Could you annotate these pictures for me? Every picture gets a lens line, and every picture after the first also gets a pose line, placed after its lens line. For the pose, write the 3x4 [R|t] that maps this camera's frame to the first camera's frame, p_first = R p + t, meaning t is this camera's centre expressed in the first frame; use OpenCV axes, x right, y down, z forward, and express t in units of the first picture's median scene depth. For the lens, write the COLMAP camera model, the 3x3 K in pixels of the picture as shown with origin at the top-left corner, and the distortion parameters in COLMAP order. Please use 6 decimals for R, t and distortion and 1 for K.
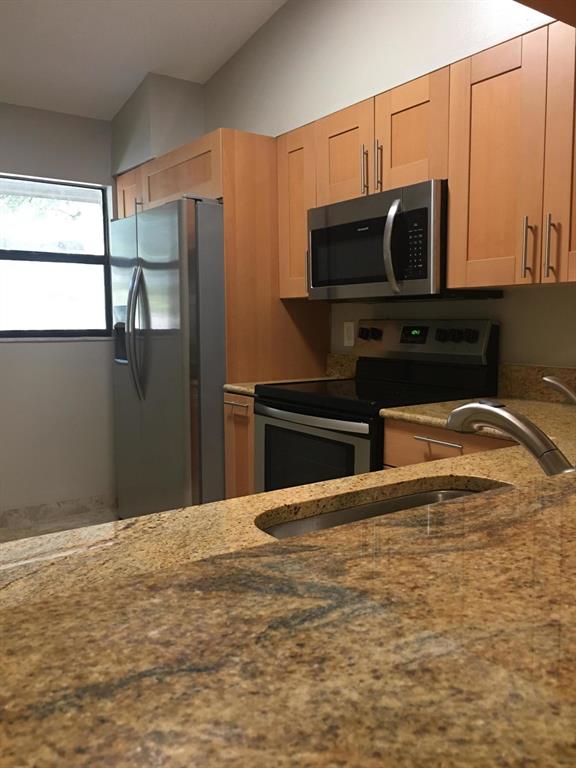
lens RADIAL K [[647.0, 0, 296.1], [0, 647.0, 377.3], [0, 0, 1]] dist [0.079938, -0.079626]
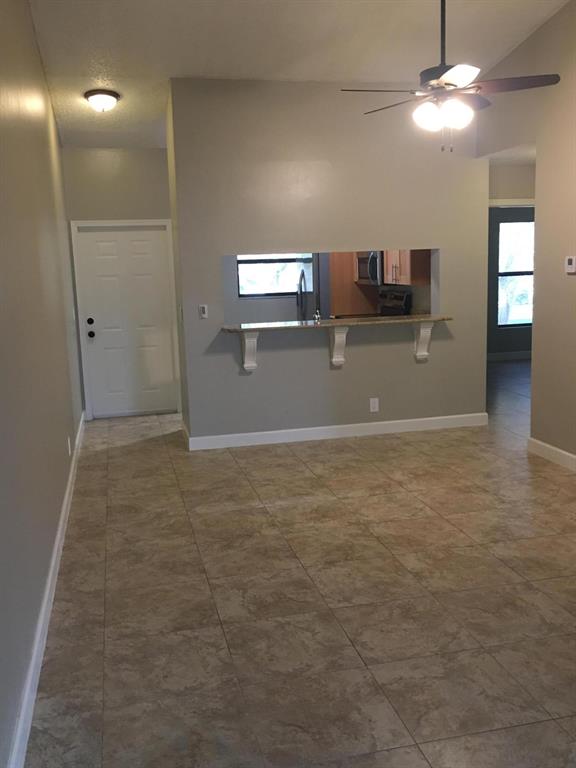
lens RADIAL K [[744.2, 0, 291.8], [0, 744.2, 389.4], [0, 0, 1]] dist [0.036048, 0.000000]
pose [[0.924729, 0.042008, -0.378302, 0.958829], [-0.007103, 0.995623, 0.093195, 0.029800], [0.380561, -0.083493, 0.920979, -1.976386]]
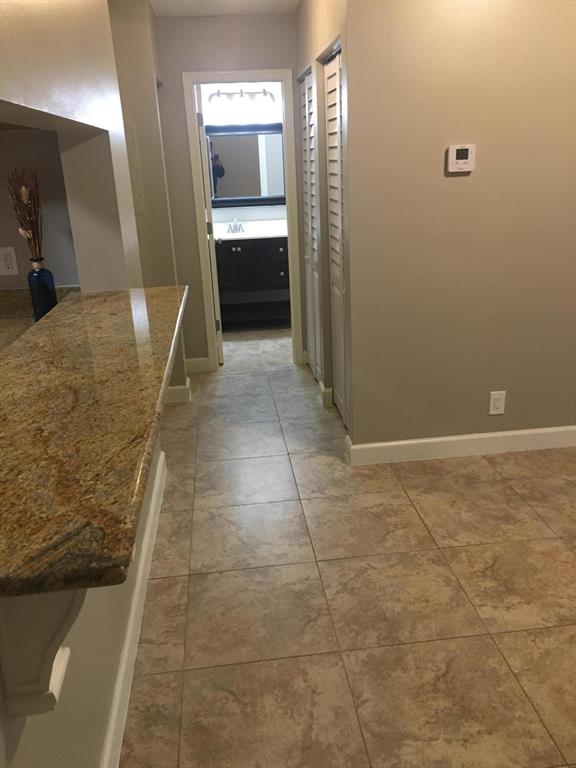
lens RADIAL K [[647.0, 0, 293.8], [0, 647.0, 384.7], [0, 0, 1]] dist [0.079938, -0.079626]
pose [[0.487294, -0.294862, 0.821950, -0.202840], [0.114693, 0.954724, 0.274496, -0.083521], [-0.865673, -0.039488, 0.499049, -0.266912]]
